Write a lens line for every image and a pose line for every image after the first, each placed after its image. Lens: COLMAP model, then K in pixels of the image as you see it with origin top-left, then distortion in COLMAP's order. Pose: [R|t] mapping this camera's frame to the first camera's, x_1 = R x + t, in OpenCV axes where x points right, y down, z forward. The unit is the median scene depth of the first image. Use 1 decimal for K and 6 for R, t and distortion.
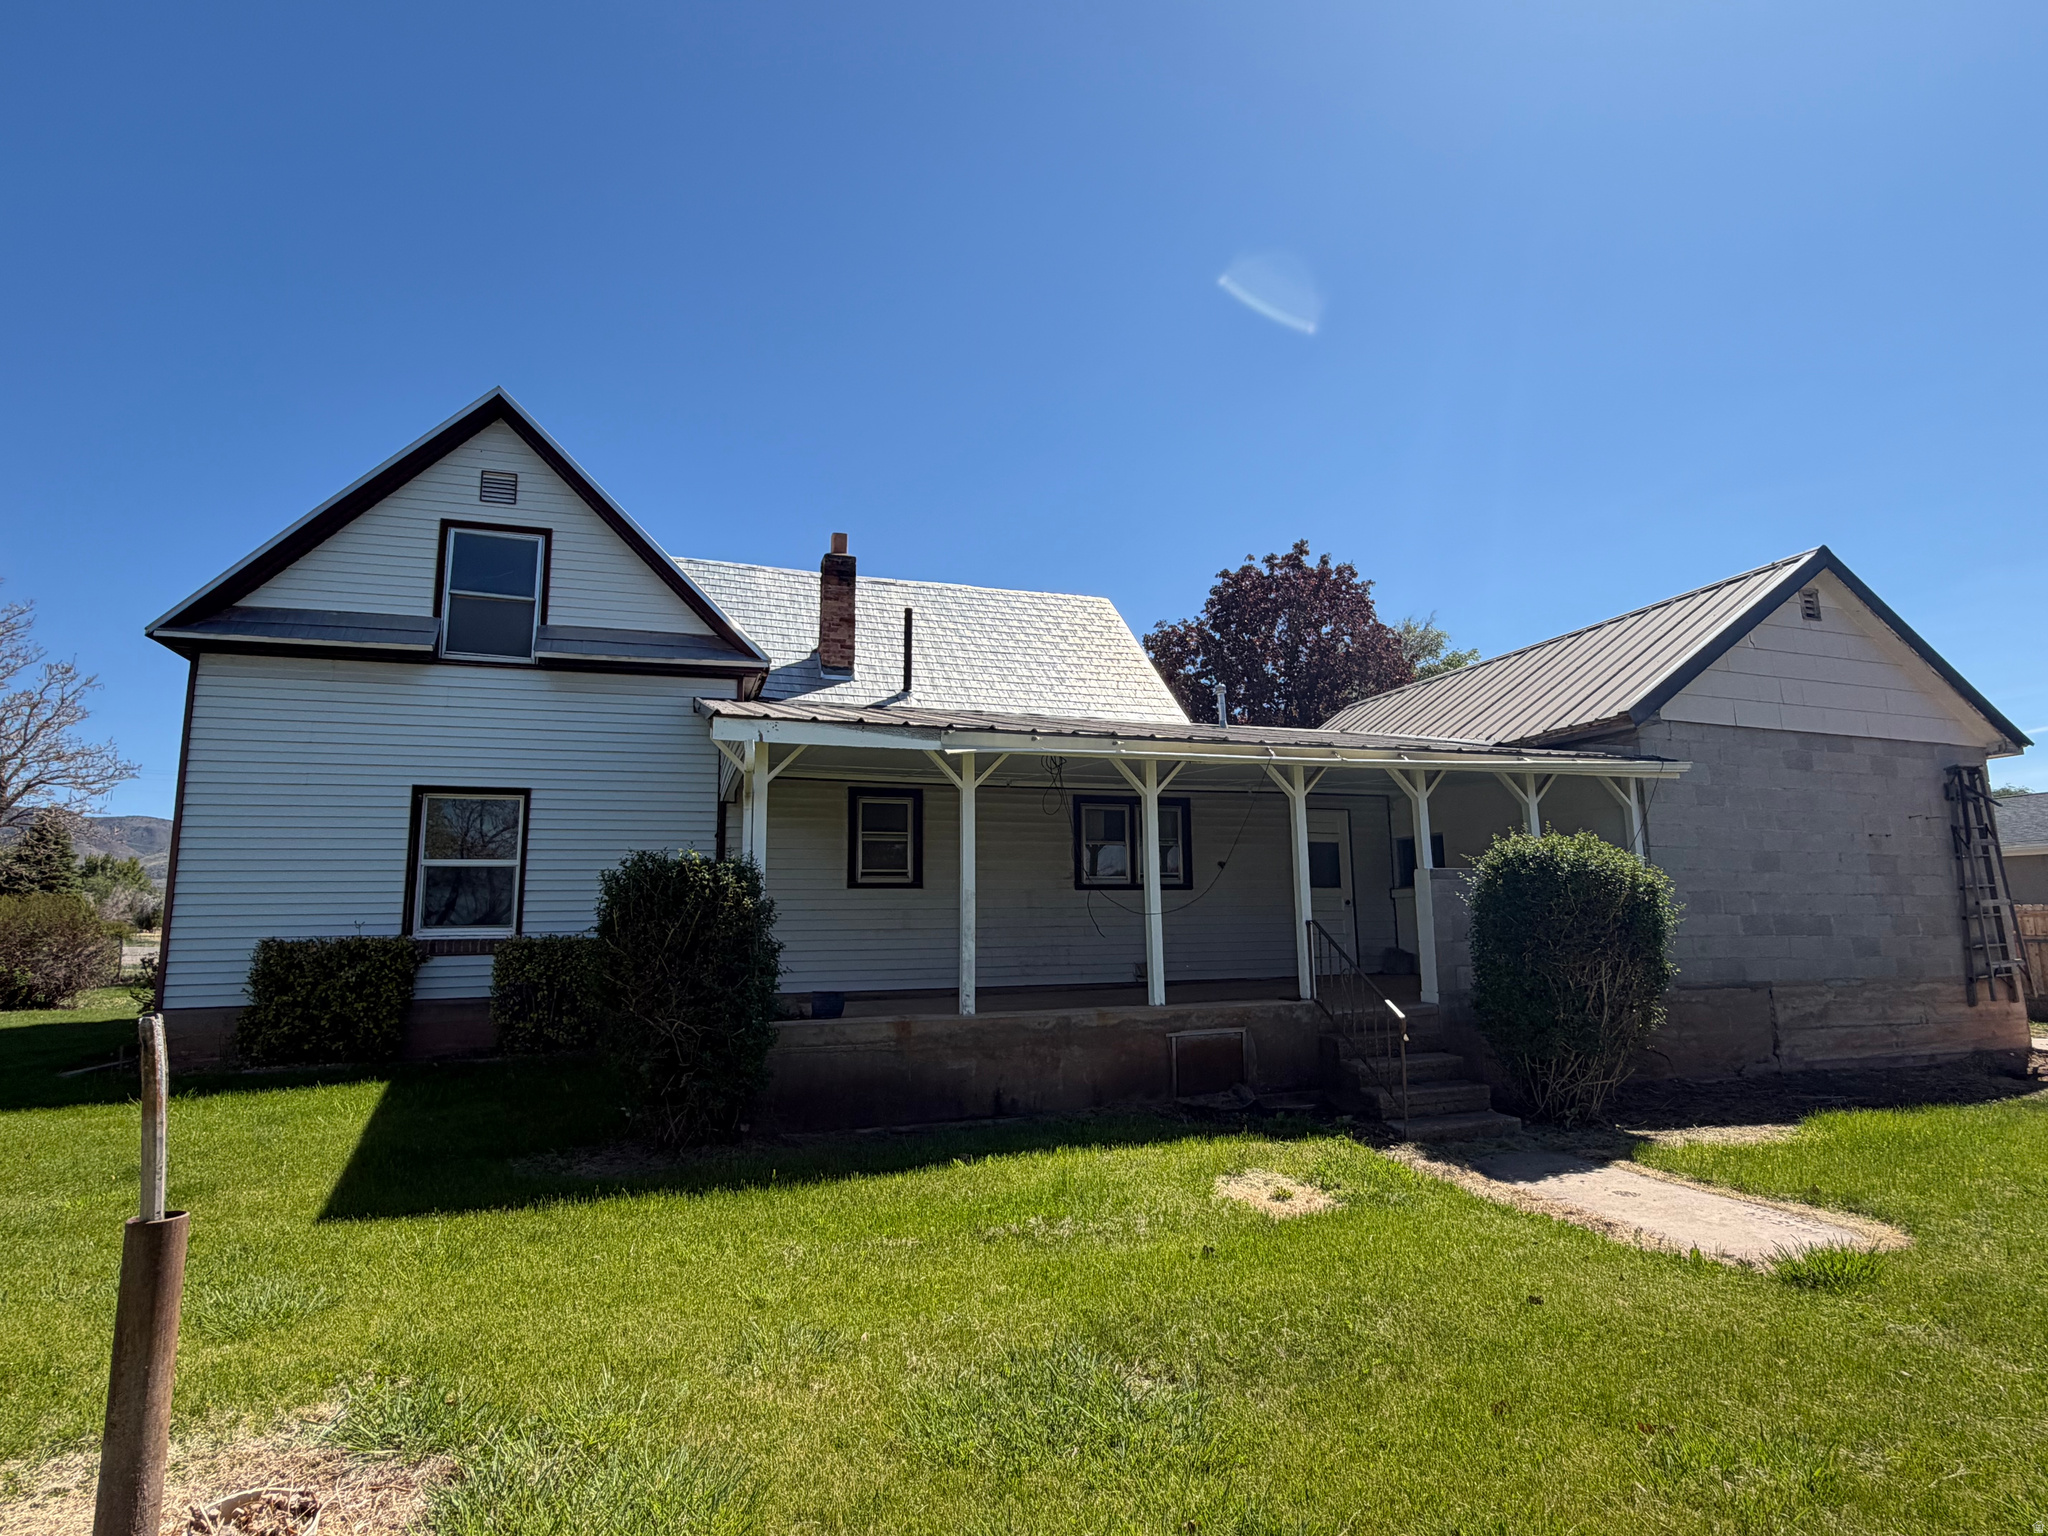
lens RADIAL K [[1069.9, 0, 1024.3], [0, 1069.9, 769.3], [0, 0, 1]] dist [0.001734, 0.000202]
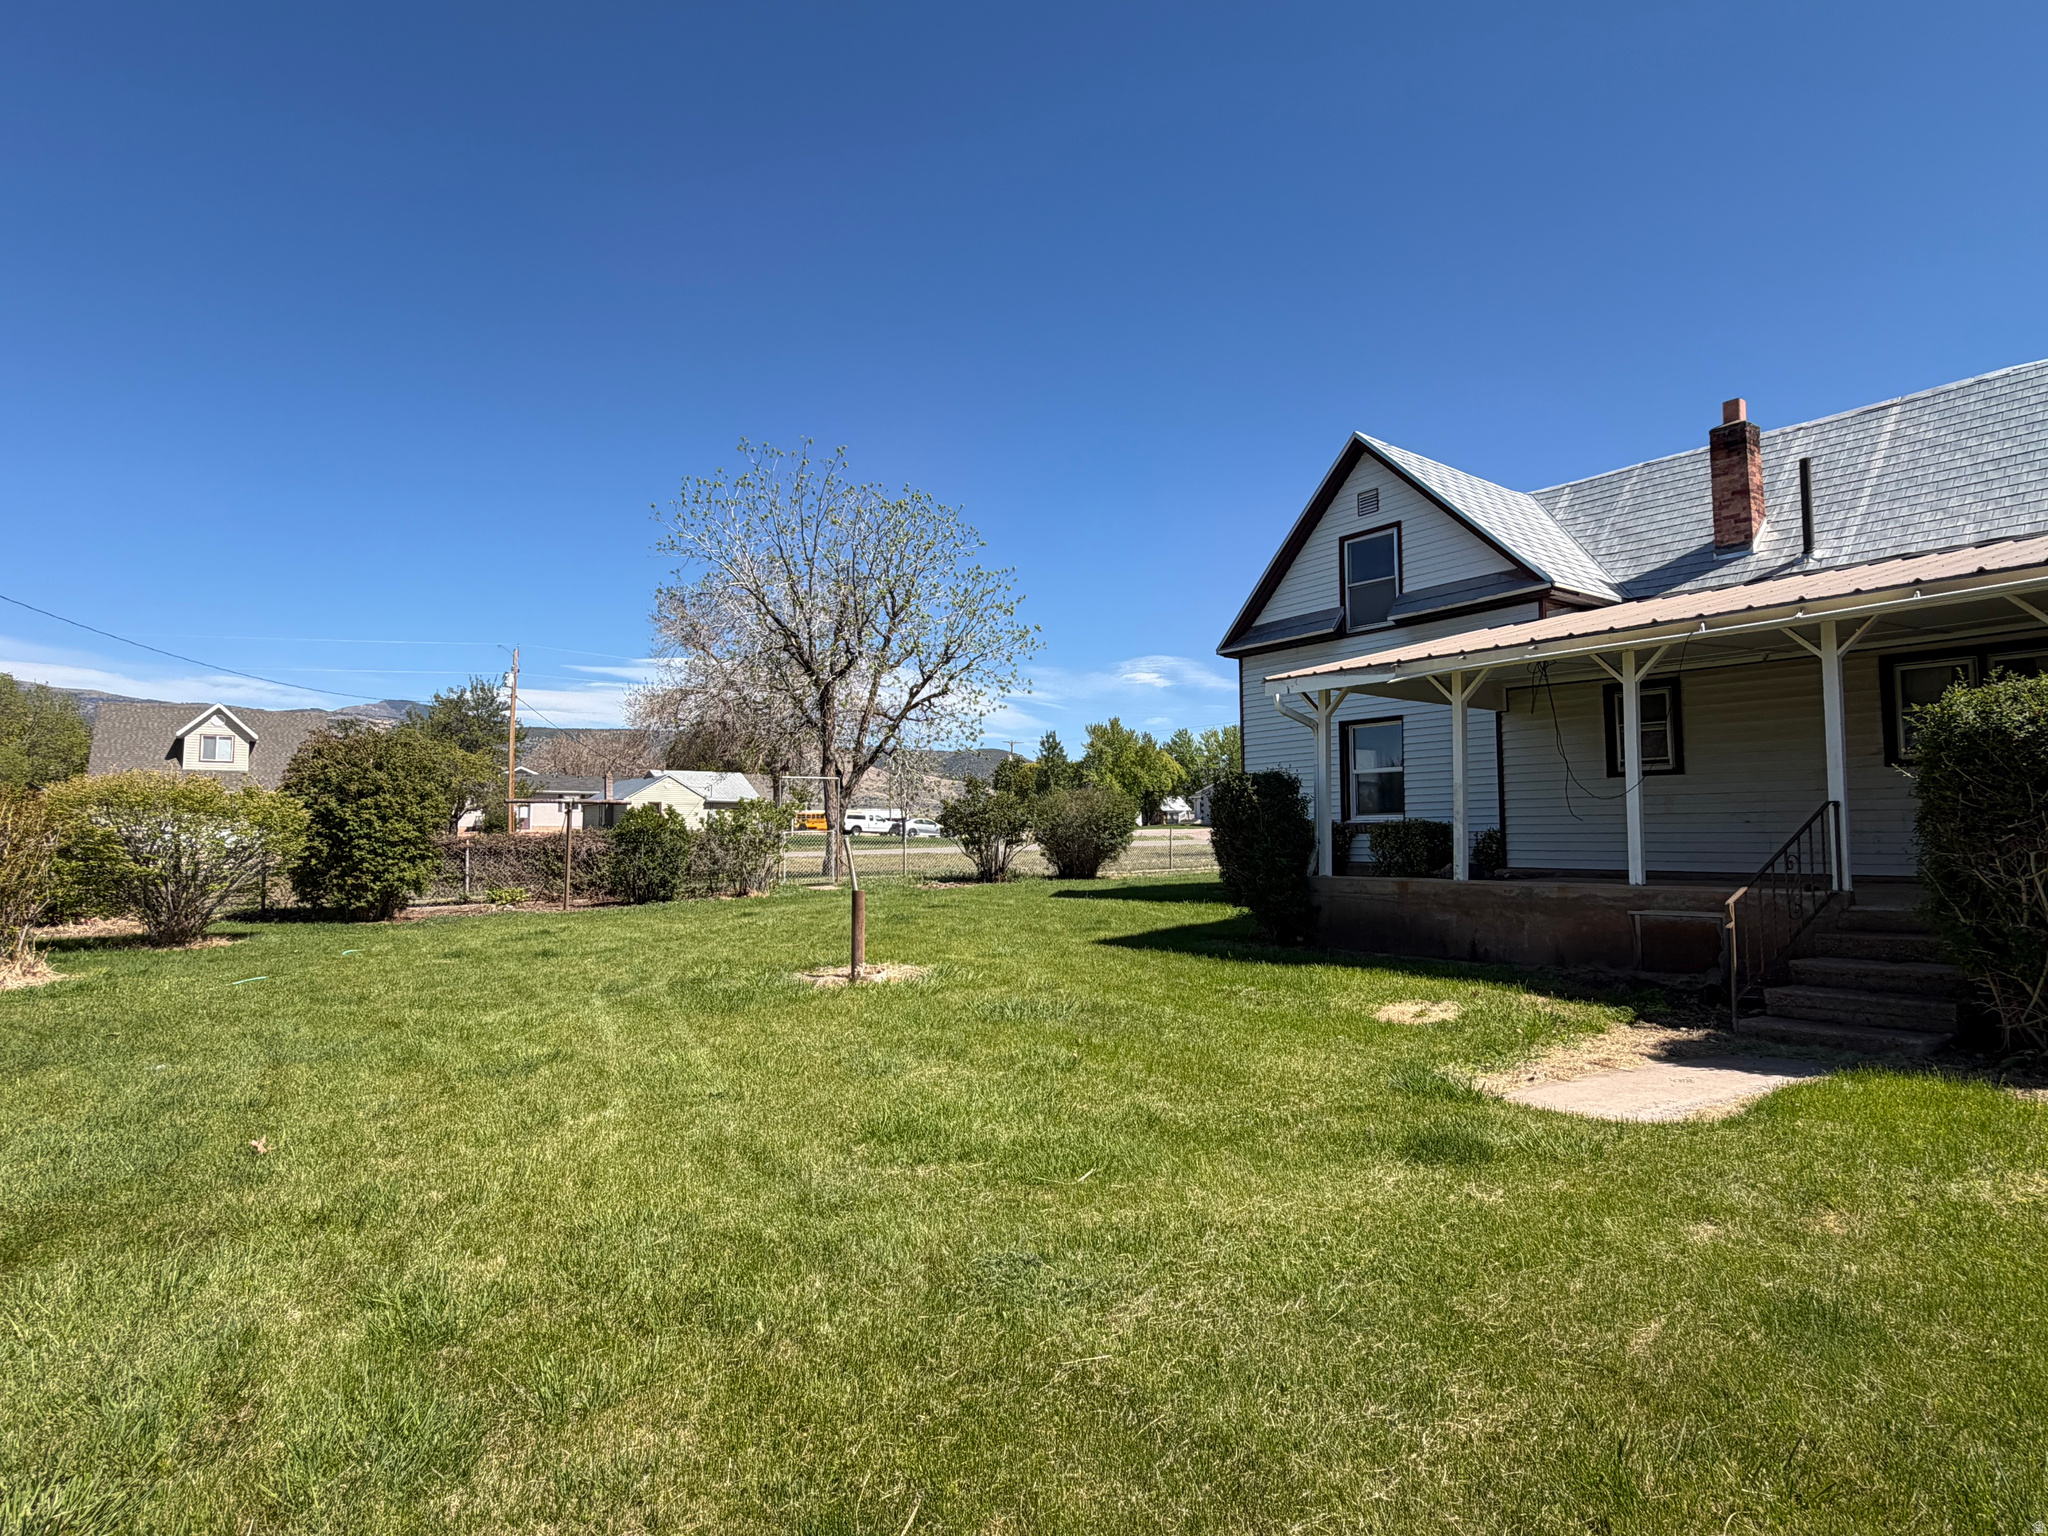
lens RADIAL K [[1069.9, 0, 1024.2], [0, 1069.9, 767.1], [0, 0, 1]] dist [0.001734, 0.000202]
pose [[0.309939, -0.048396, -0.949524, 0.695734], [0.142639, 0.989767, -0.003888, 0.020162], [0.939996, -0.134234, 0.313671, 0.097476]]
